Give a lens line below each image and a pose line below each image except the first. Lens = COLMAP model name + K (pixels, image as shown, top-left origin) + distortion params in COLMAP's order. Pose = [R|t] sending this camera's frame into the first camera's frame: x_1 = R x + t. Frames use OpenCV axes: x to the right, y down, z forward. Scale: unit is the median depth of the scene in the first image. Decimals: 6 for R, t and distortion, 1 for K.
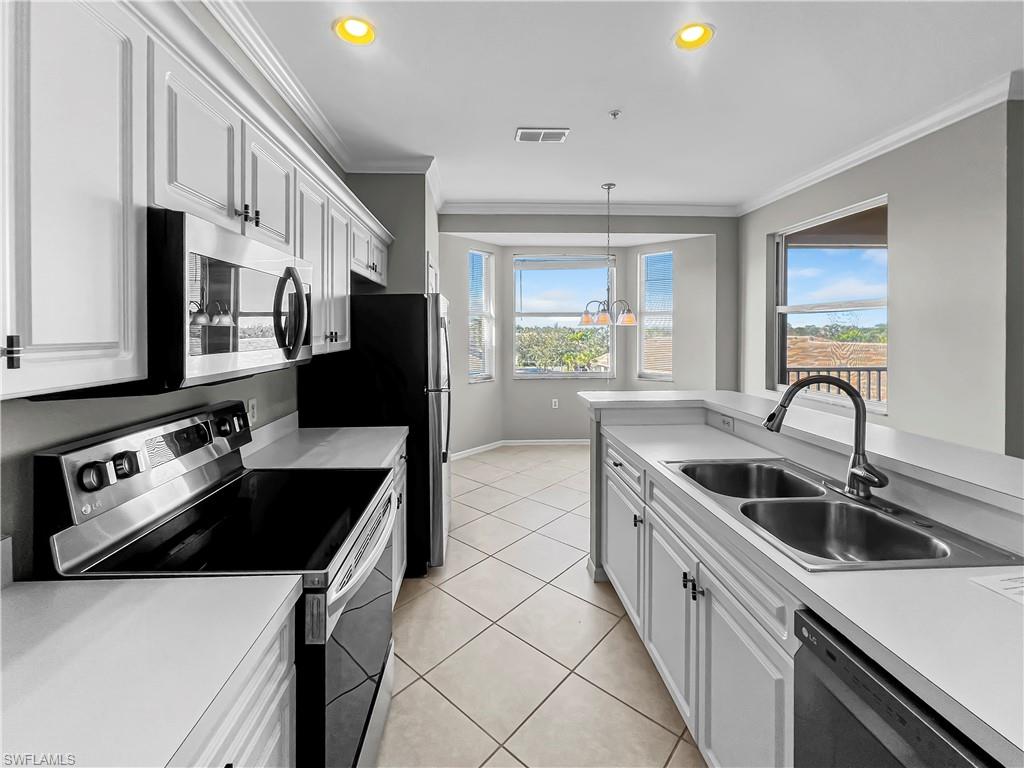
lens RADIAL K [[428.0, 0, 502.6], [0, 428.0, 335.7], [0, 0, 1]] dist [-0.000723, 0.000886]
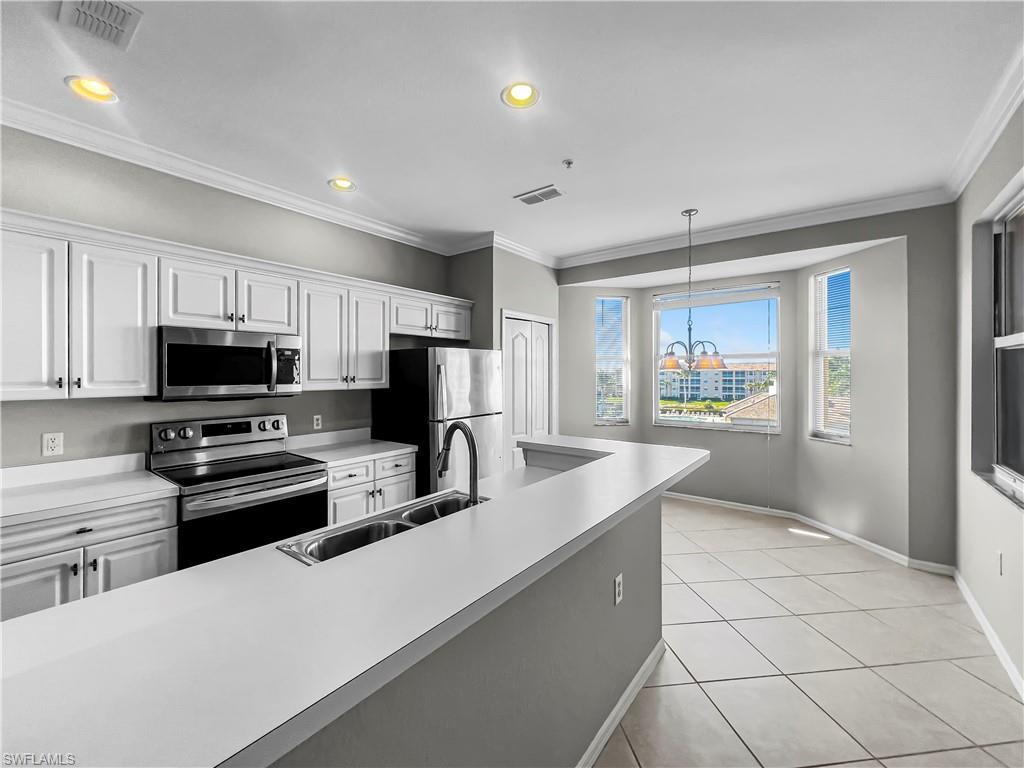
lens RADIAL K [[428.0, 0, 521.4], [0, 428.0, 374.7], [0, 0, 1]] dist [-0.000723, 0.000886]
pose [[0.770920, 0.005252, -0.636911, 0.509048], [-0.010209, 0.999939, -0.004111, -0.006371], [0.636850, 0.009671, 0.770927, 0.091823]]
